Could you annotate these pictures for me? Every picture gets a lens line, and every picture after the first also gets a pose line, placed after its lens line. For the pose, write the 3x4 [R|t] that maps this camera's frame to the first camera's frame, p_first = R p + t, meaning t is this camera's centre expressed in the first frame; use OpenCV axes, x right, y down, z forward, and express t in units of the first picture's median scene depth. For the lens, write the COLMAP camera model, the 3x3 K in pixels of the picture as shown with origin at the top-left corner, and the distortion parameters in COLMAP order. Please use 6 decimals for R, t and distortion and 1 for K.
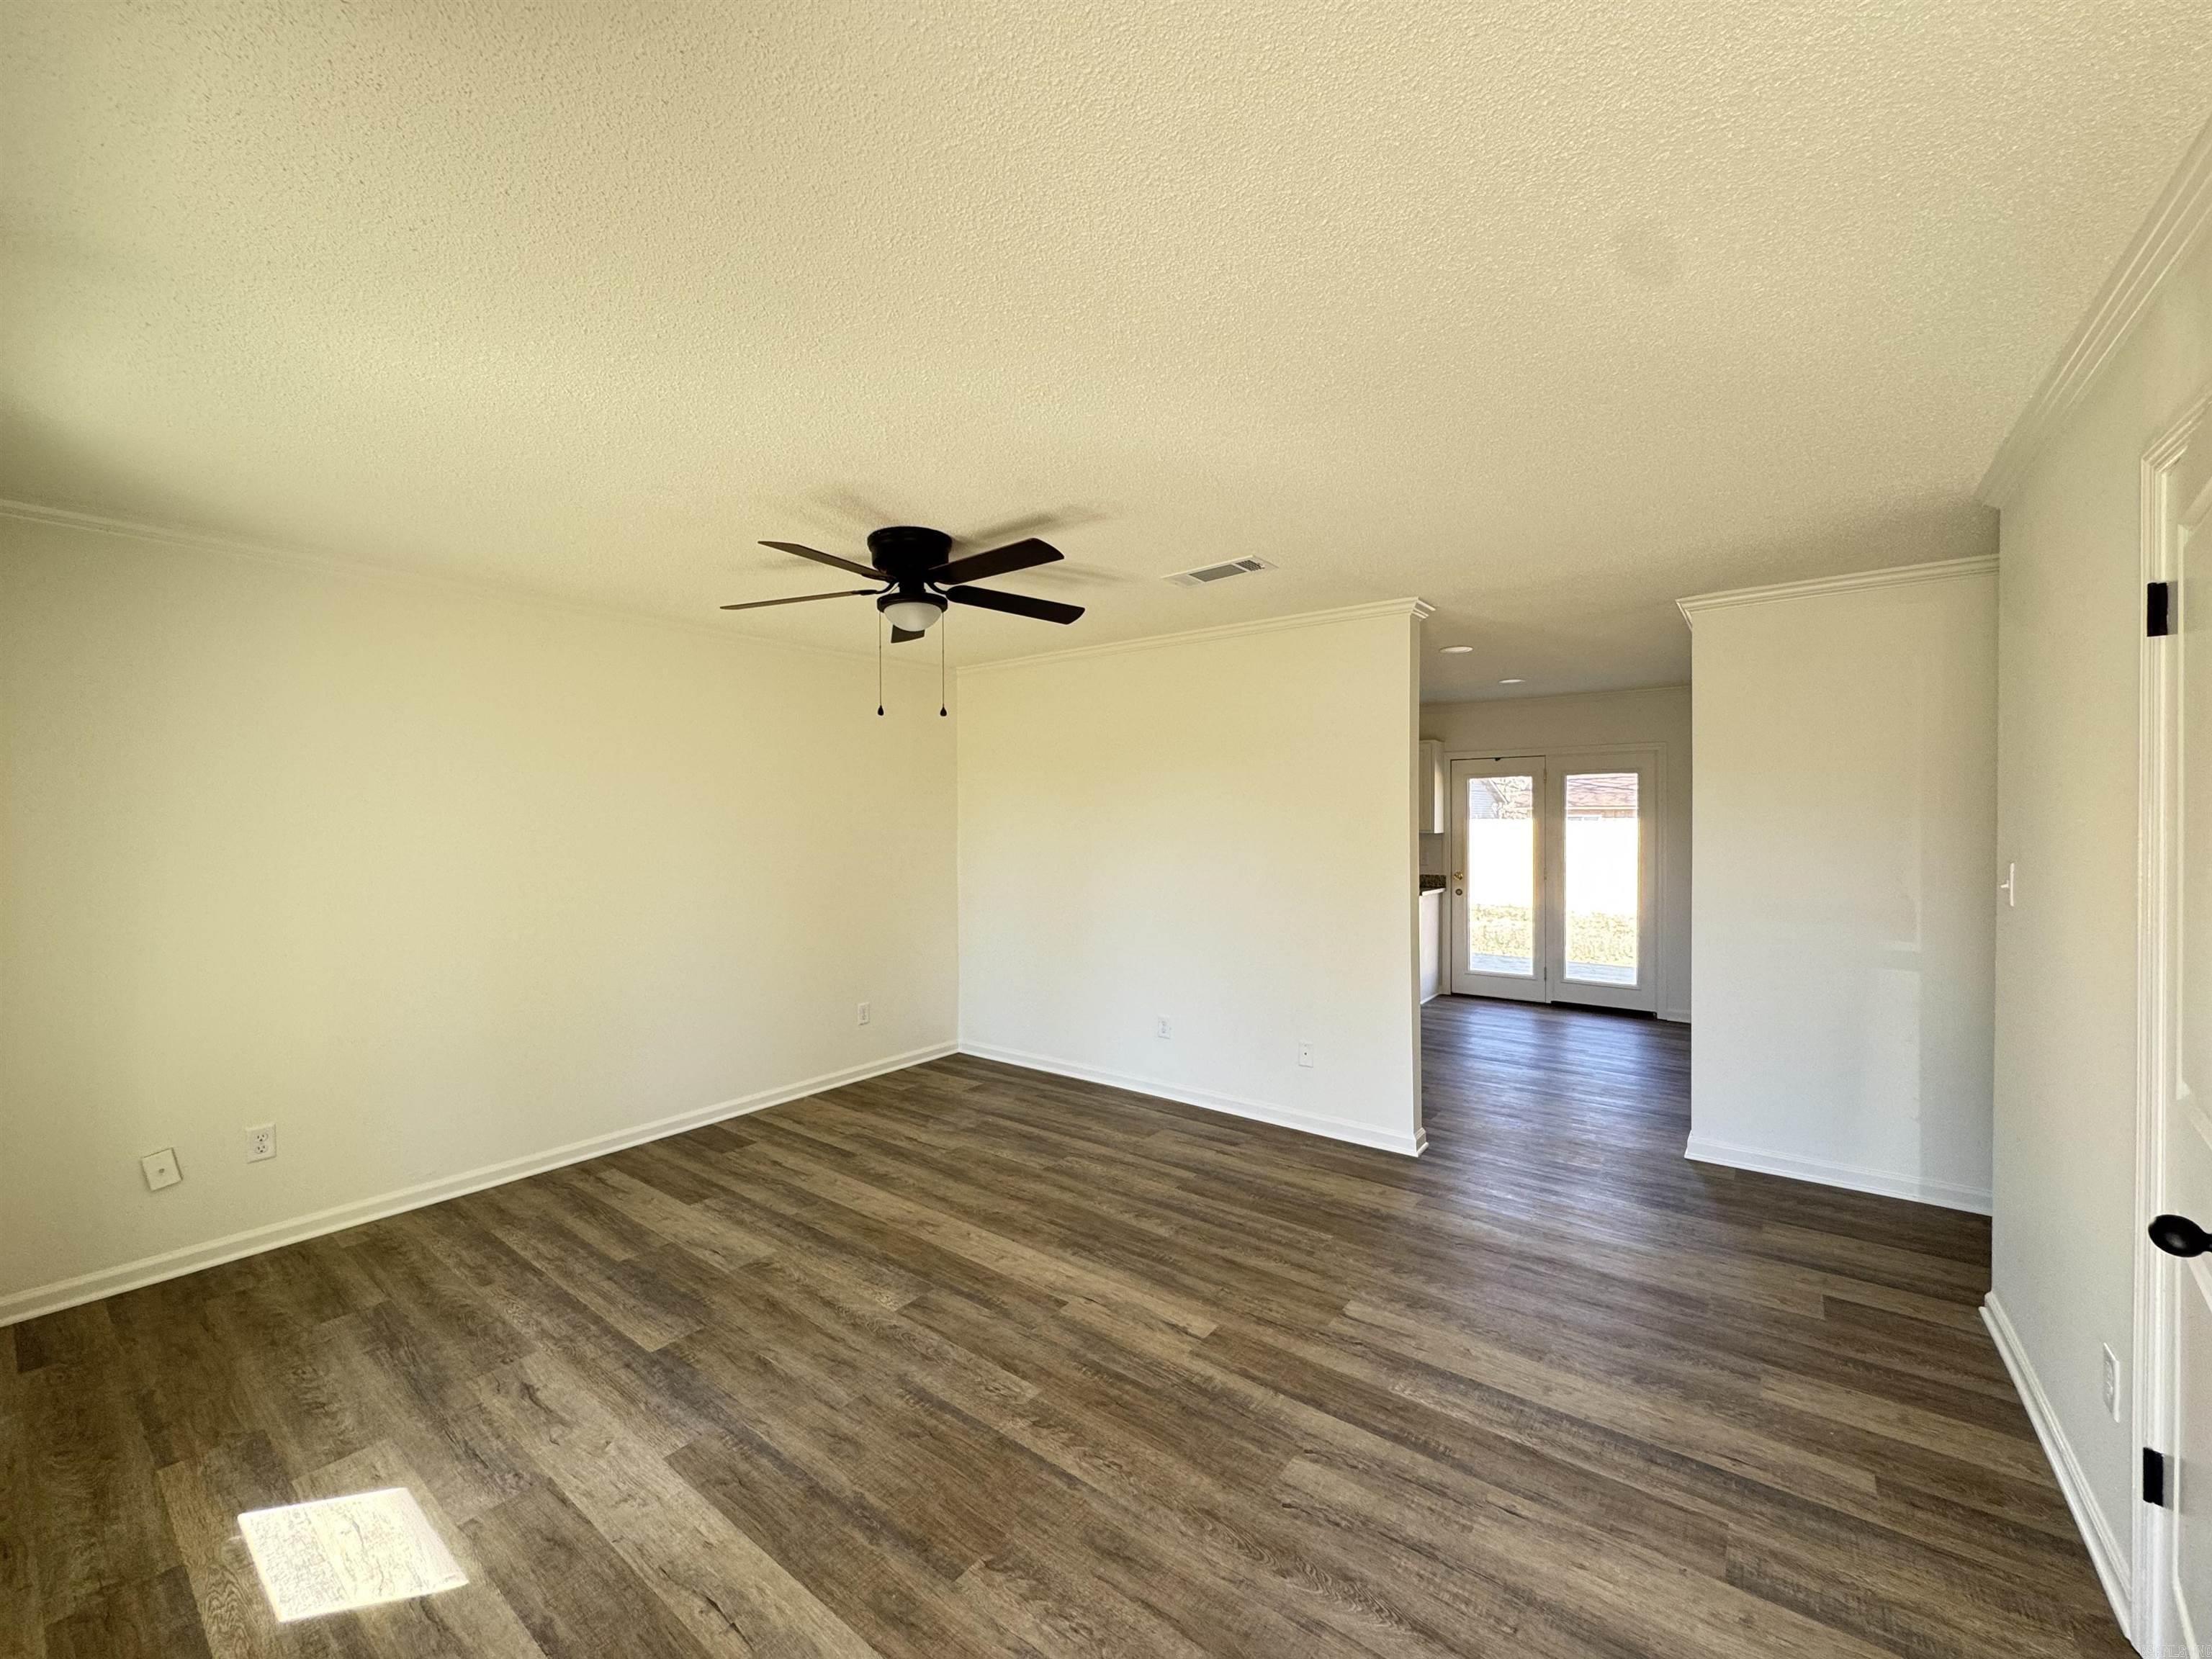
lens RADIAL K [[884.0, 0, 1091.0], [0, 884.0, 813.9], [0, 0, 1]] dist [-0.007020, 0.001210]
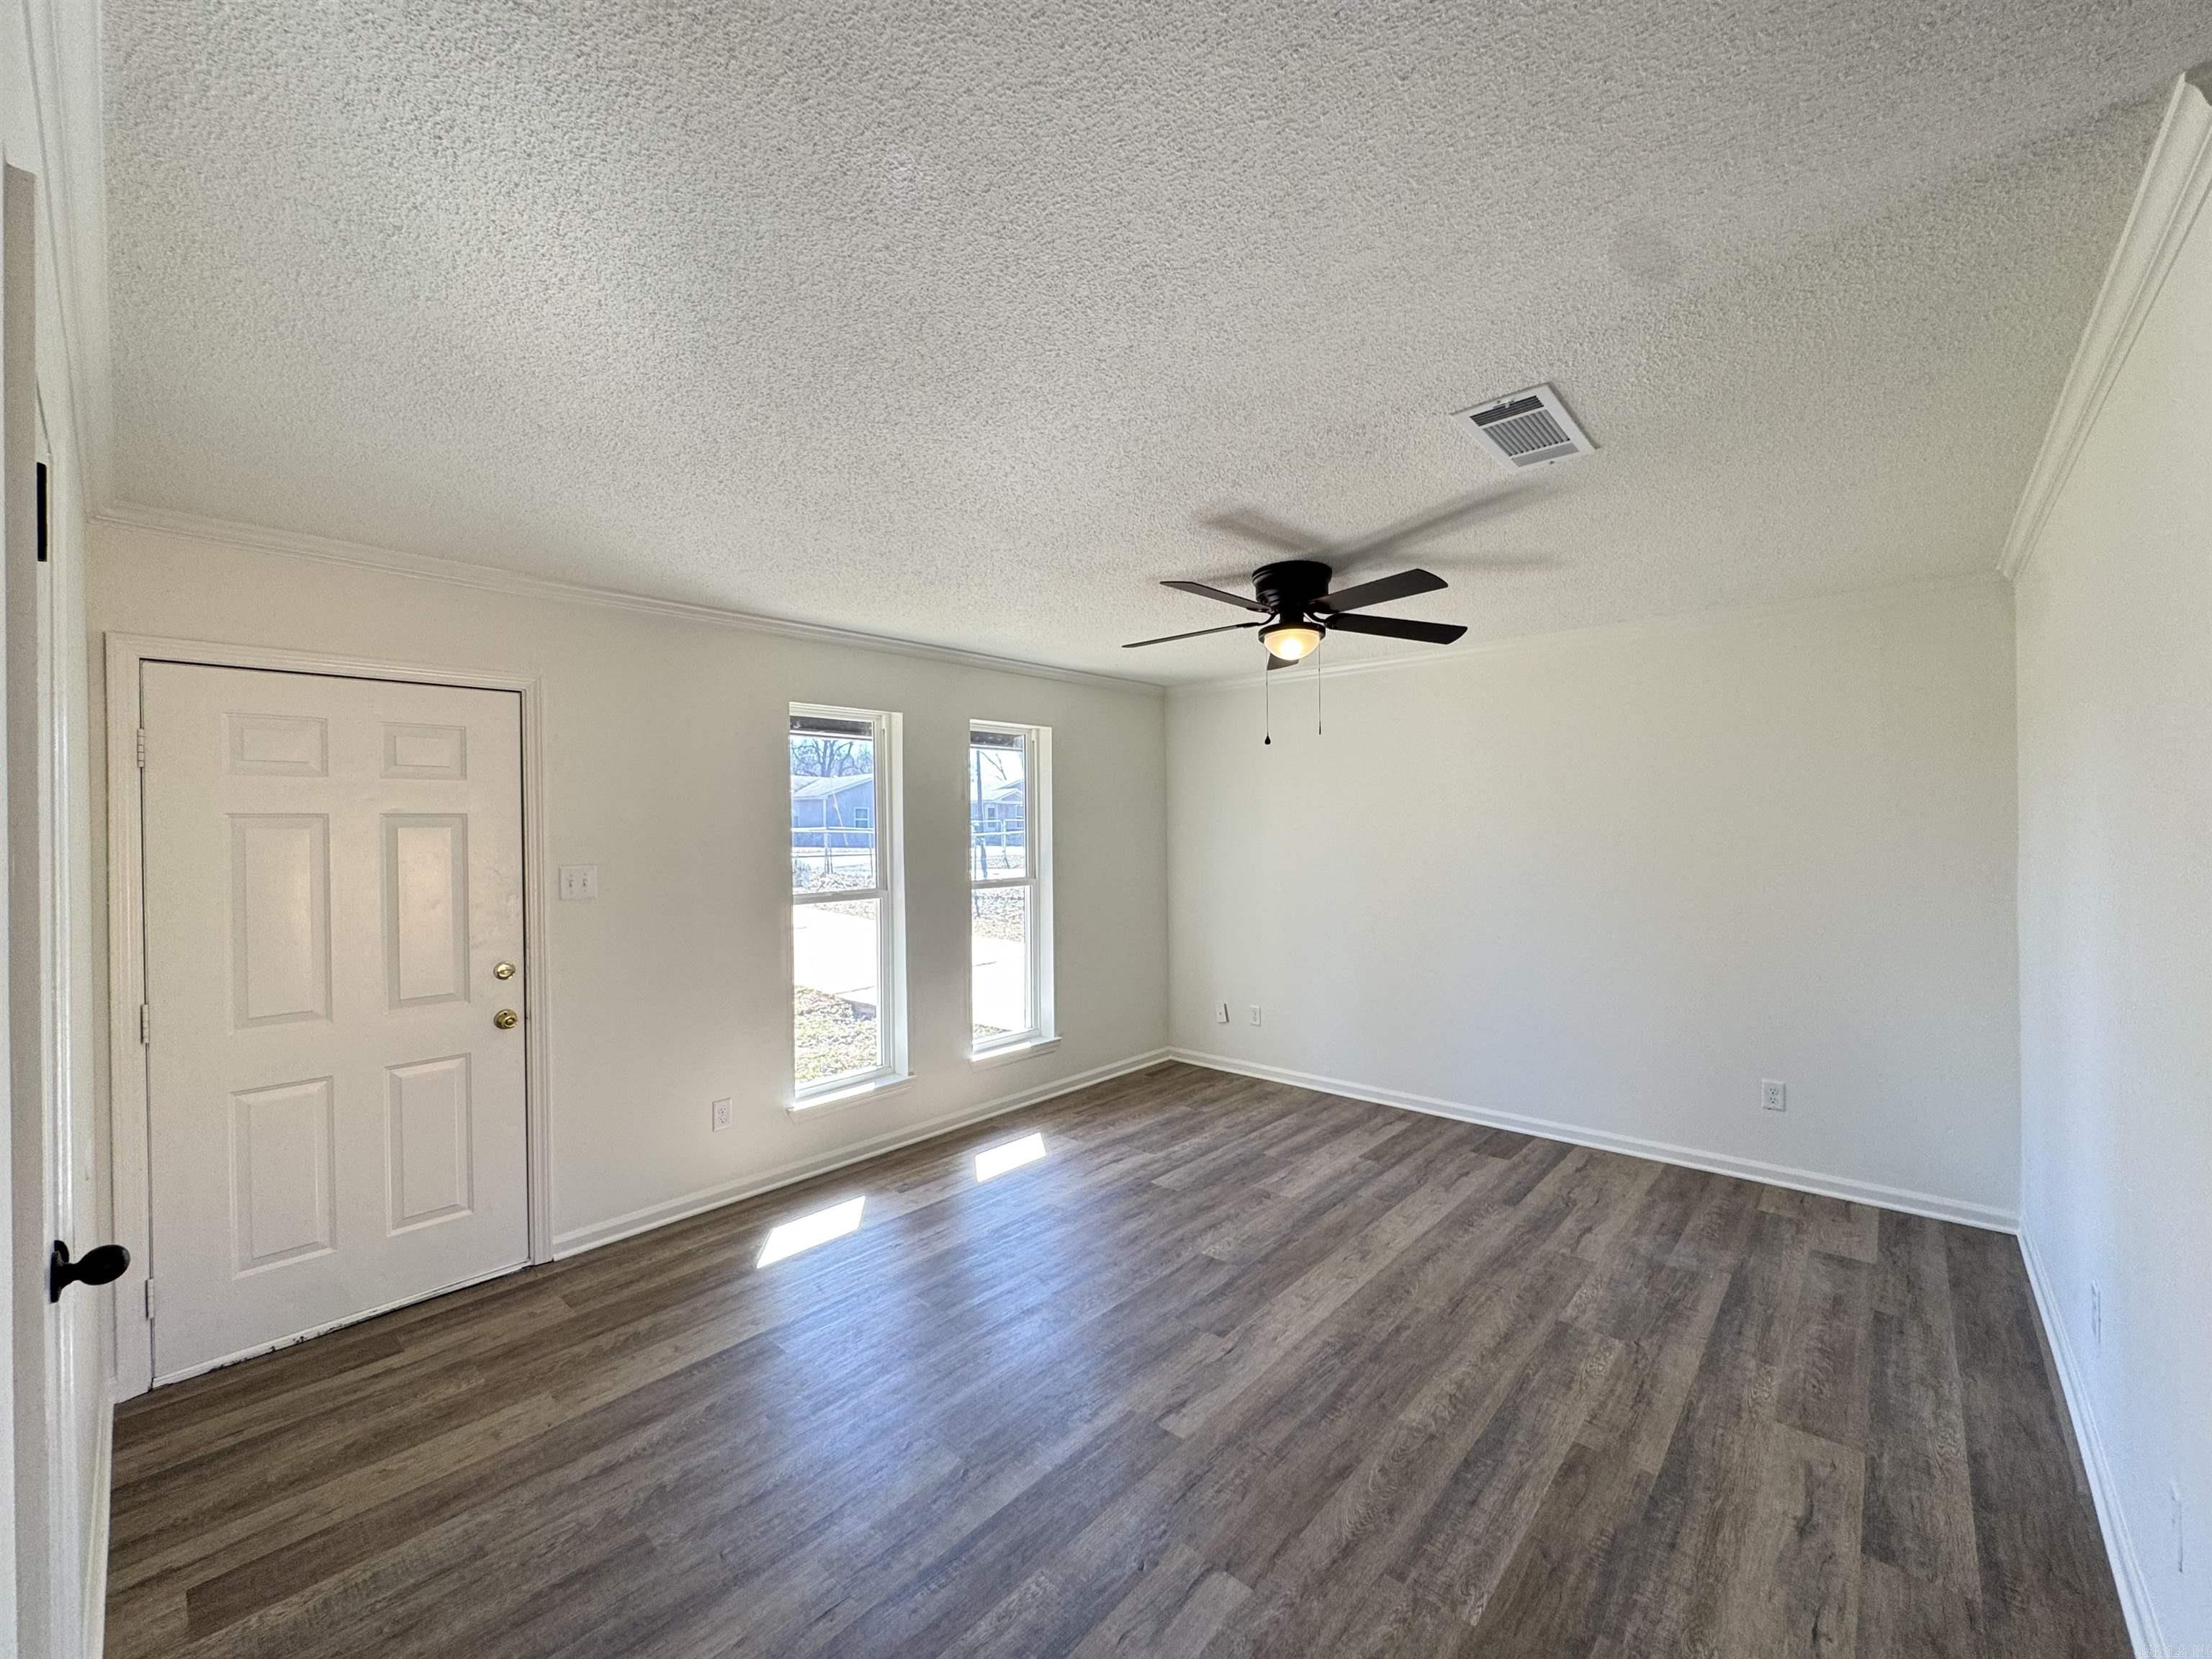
lens RADIAL K [[884.0, 0, 1090.5], [0, 884.0, 827.9], [0, 0, 1]] dist [-0.007020, 0.001210]
pose [[-0.077649, 0.006221, -0.996961, 0.743248], [0.015927, 0.999861, 0.004998, -0.006016], [0.996854, -0.015491, -0.077737, 0.744037]]
